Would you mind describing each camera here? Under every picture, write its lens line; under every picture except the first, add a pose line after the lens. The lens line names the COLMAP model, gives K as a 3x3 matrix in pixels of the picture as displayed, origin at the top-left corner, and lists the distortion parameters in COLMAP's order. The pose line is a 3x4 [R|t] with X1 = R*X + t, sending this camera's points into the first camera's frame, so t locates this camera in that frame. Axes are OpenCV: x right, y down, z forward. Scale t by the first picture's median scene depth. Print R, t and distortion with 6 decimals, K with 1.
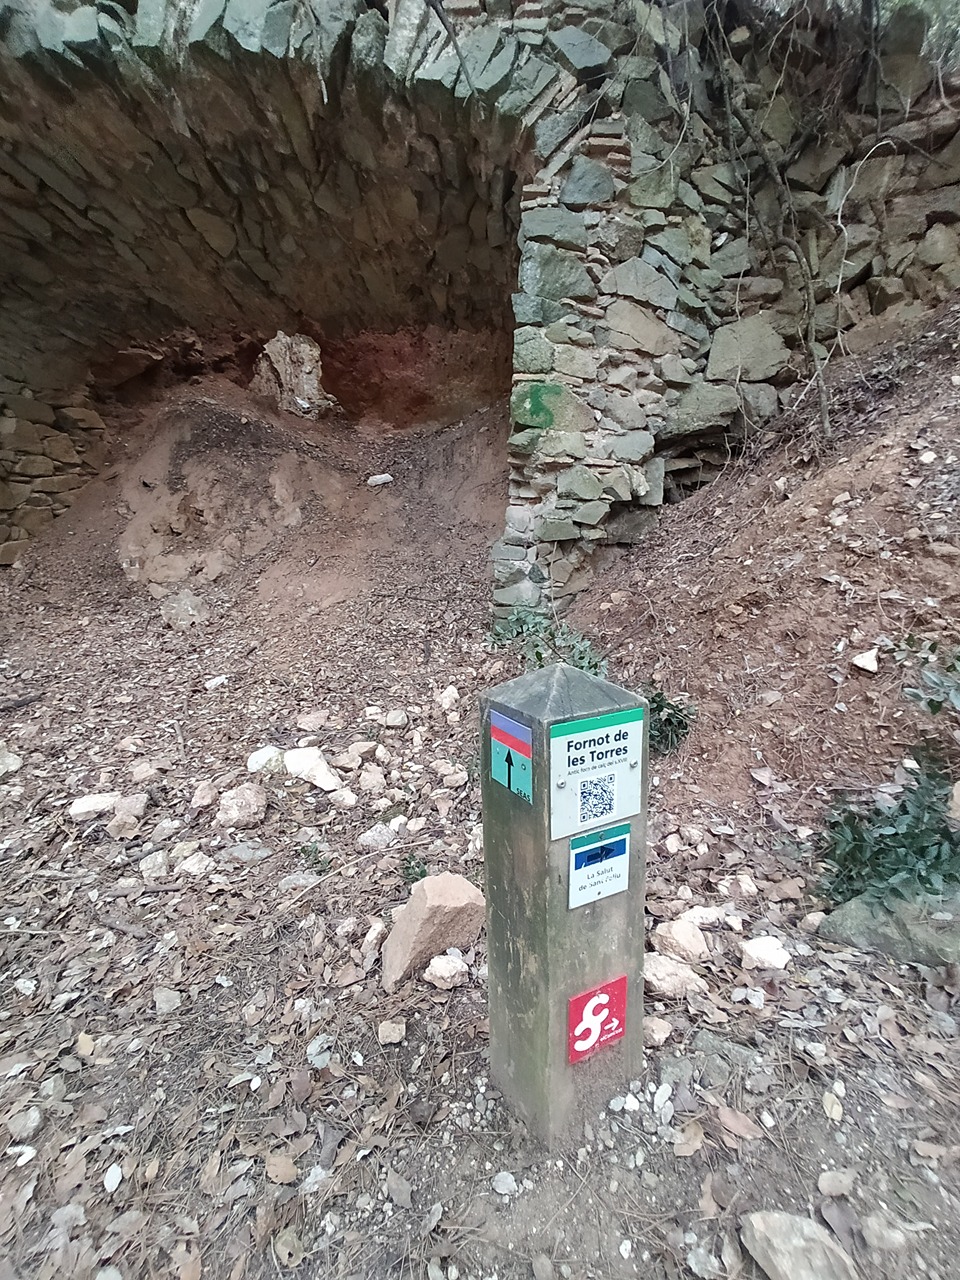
lens RADIAL K [[577.2, 0, 480.0], [0, 577.2, 640.0], [0, 0, 1]] dist [-0.030140, 0.015734]
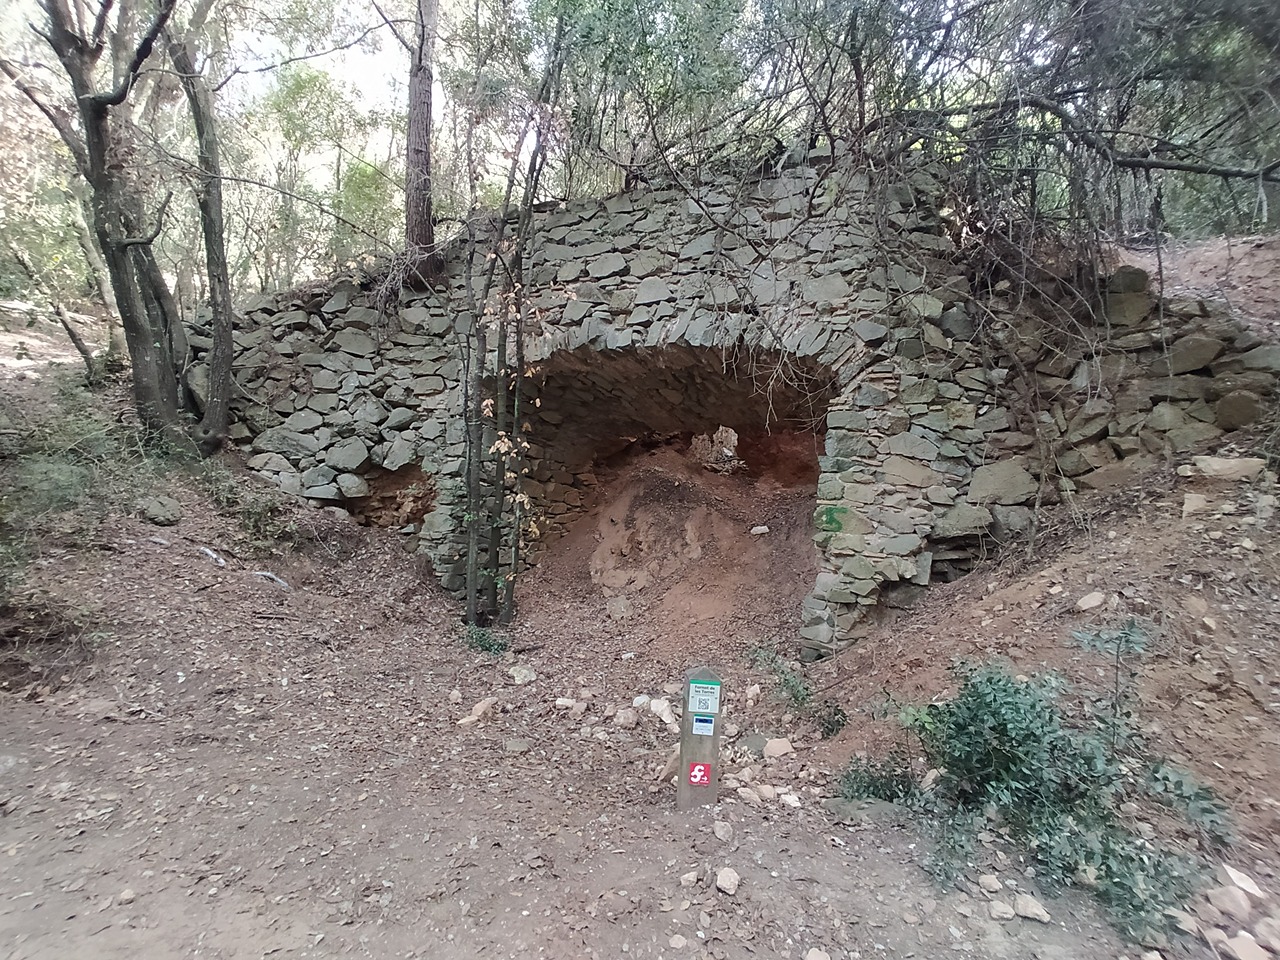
lens RADIAL K [[577.2, 0, 655.4], [0, 577.2, 479.3], [0, 0, 1]] dist [-0.030140, 0.015734]
pose [[0.904037, 0.055374, -0.423853, 0.298588], [-0.167978, 0.957823, -0.233148, -0.042406], [0.393066, 0.281972, 0.875209, -0.591823]]
